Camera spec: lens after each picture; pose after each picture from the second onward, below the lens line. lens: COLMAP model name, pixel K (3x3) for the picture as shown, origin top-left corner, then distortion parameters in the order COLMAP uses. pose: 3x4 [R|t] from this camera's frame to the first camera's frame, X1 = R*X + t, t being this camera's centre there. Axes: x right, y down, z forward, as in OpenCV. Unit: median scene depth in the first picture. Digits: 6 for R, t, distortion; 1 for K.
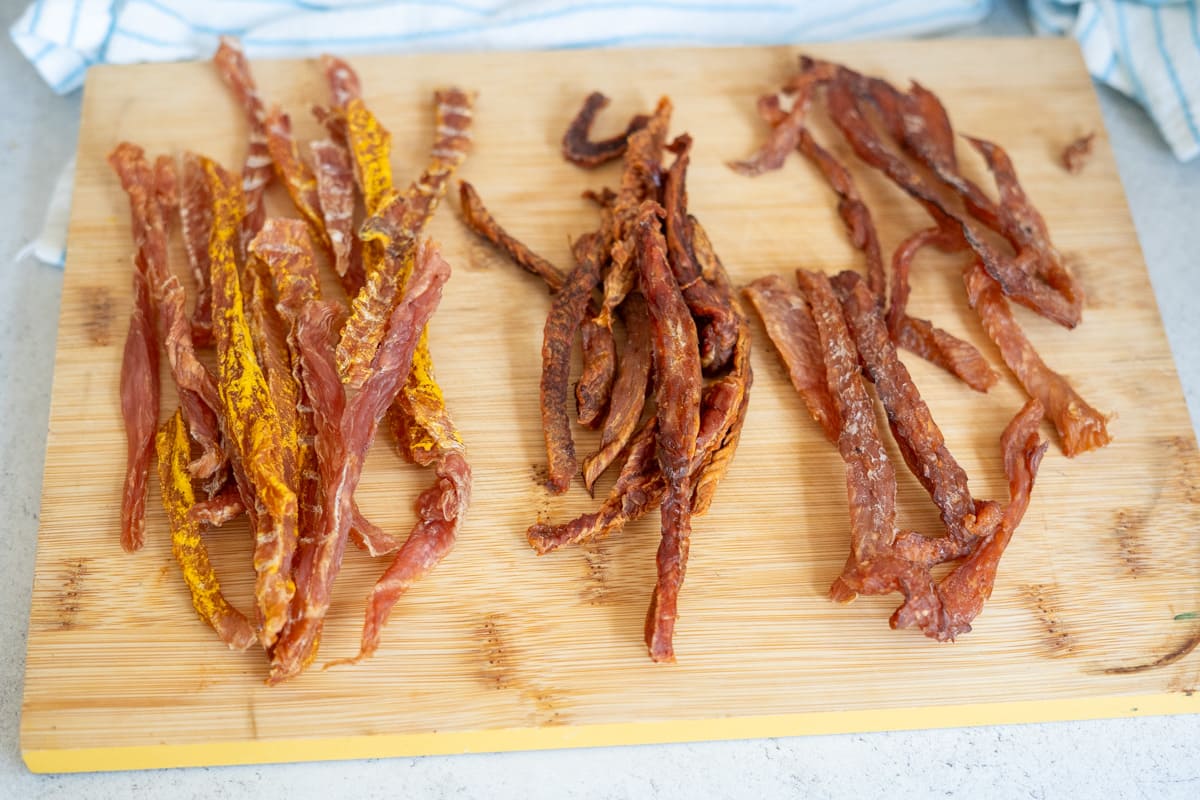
lens RADIAL K [[1960.9, 0, 600.0], [0, 1960.9, 400.0], [0, 0, 1]] dist [-0.019576, -0.147708]
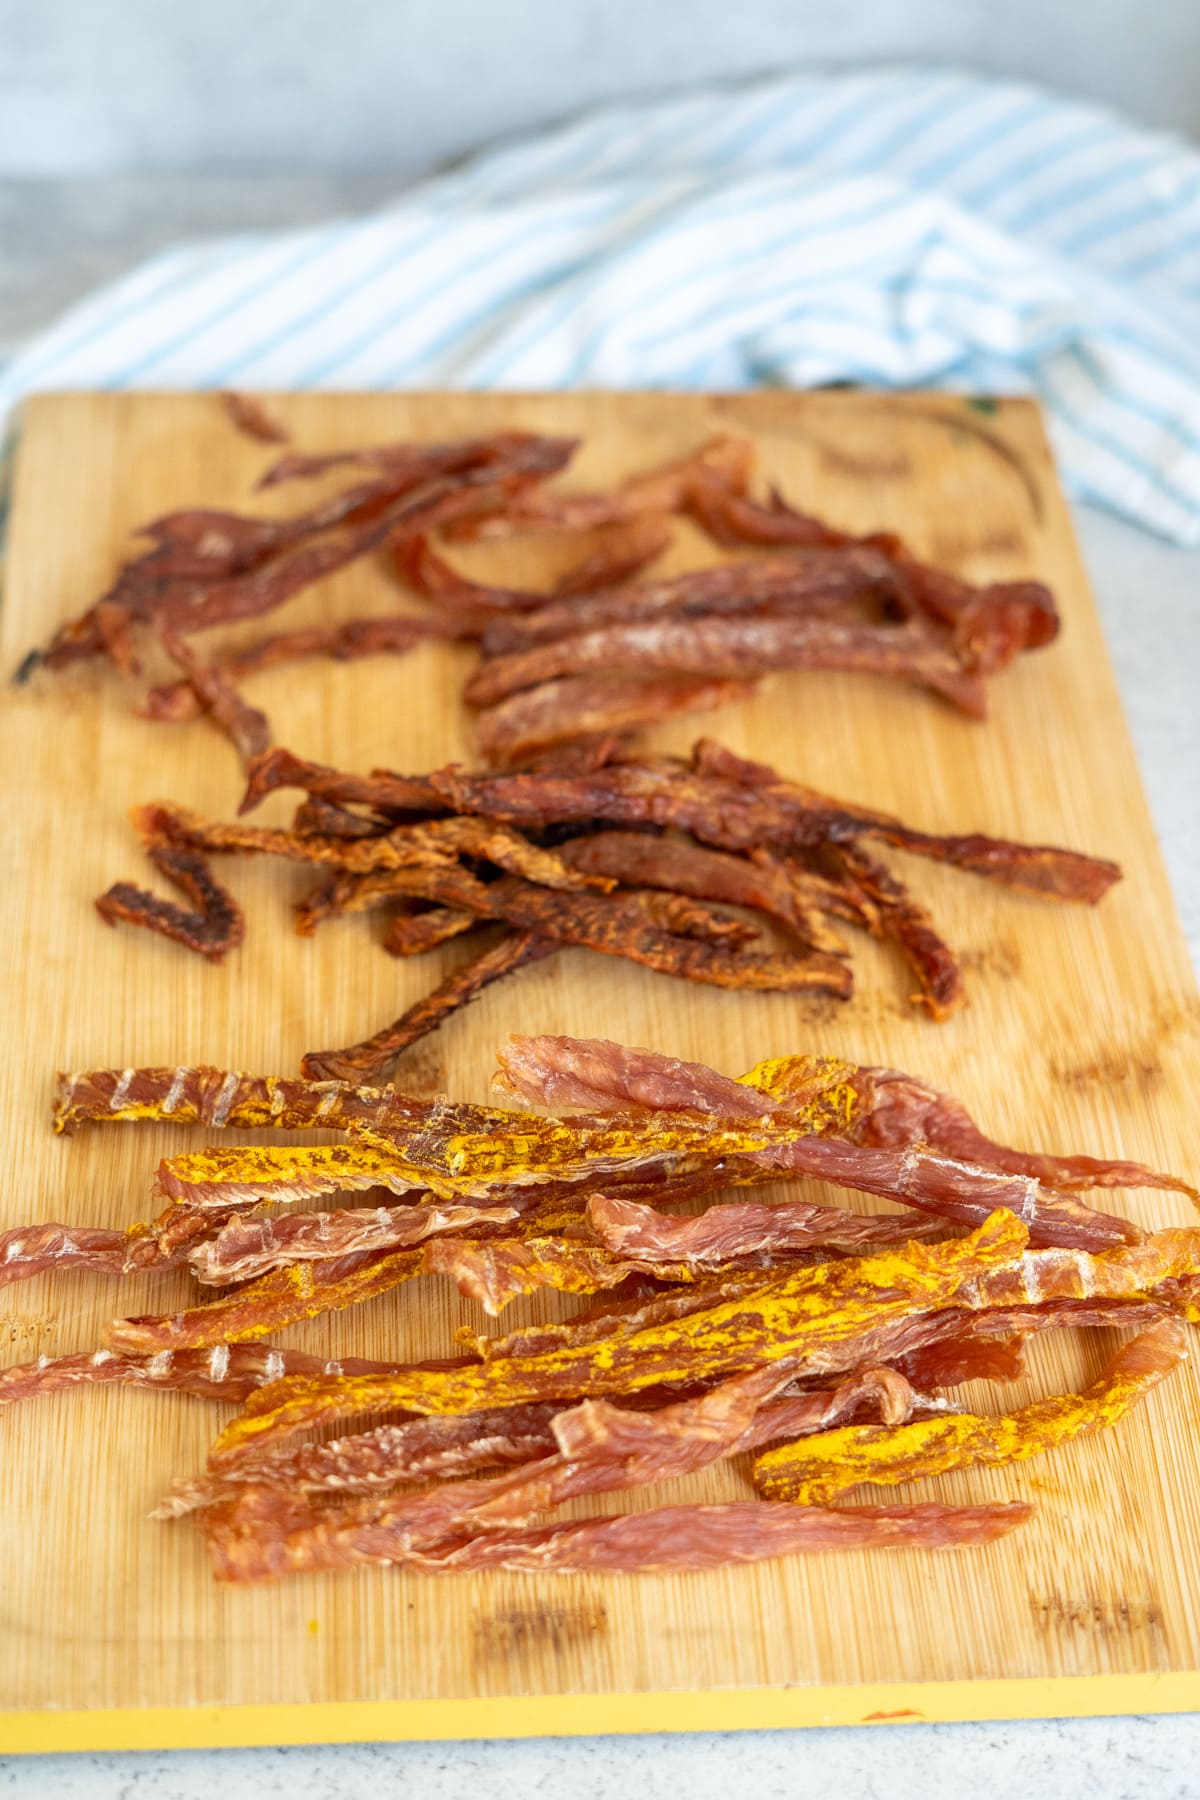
lens RADIAL K [[2941.4, 0, 600.0], [0, 2941.4, 900.0], [0, 0, 1]] dist [-0.019576, -0.147708]
pose [[0.003346, -0.758134, 0.652090, -0.691389], [0.789914, 0.401876, 0.463175, -0.533515], [-0.613208, 0.513546, 0.600205, 0.422631]]
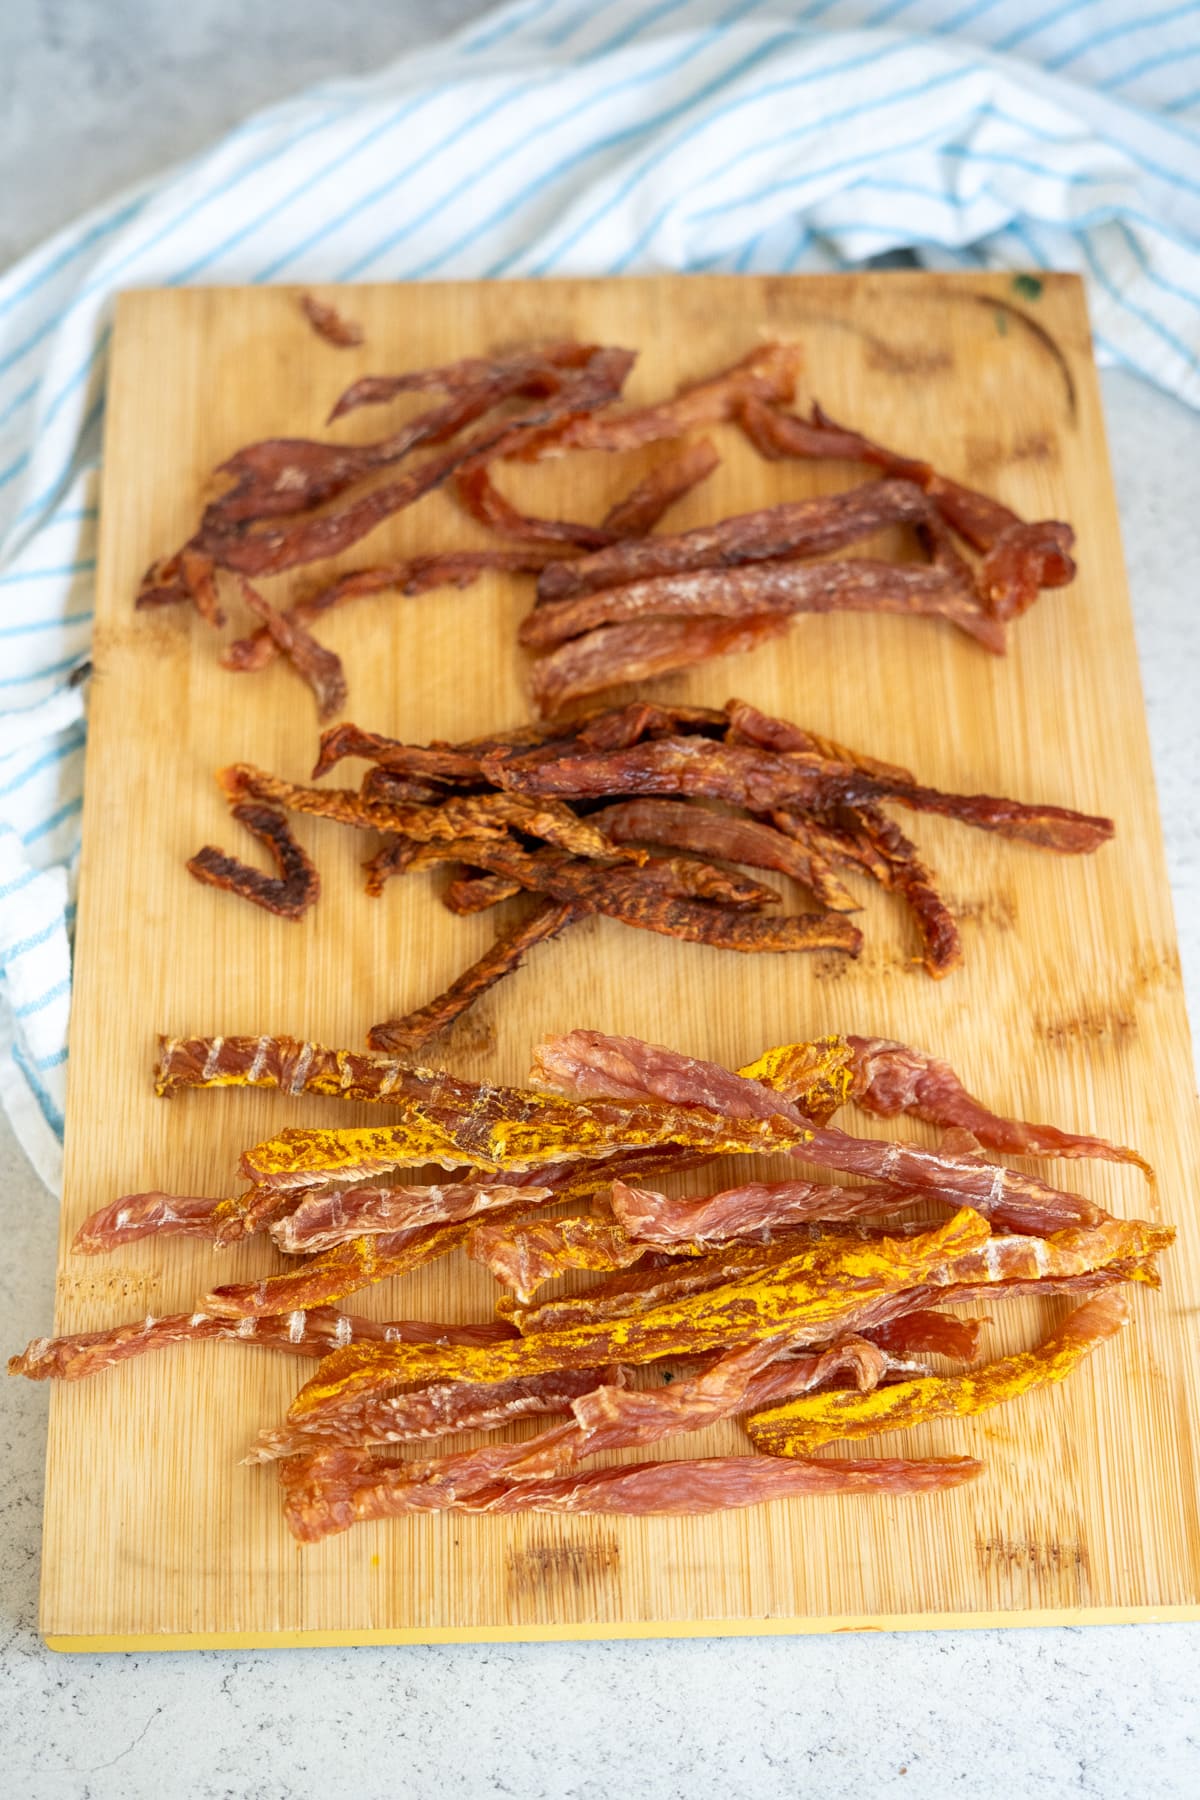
lens RADIAL K [[2941.4, 0, 600.0], [0, 2941.4, 900.0], [0, 0, 1]] dist [-0.019576, -0.147708]
pose [[0.040287, -0.897598, 0.438970, -0.531094], [0.819579, 0.280986, 0.499336, -0.640842], [-0.571548, 0.339654, 0.746973, 0.187984]]
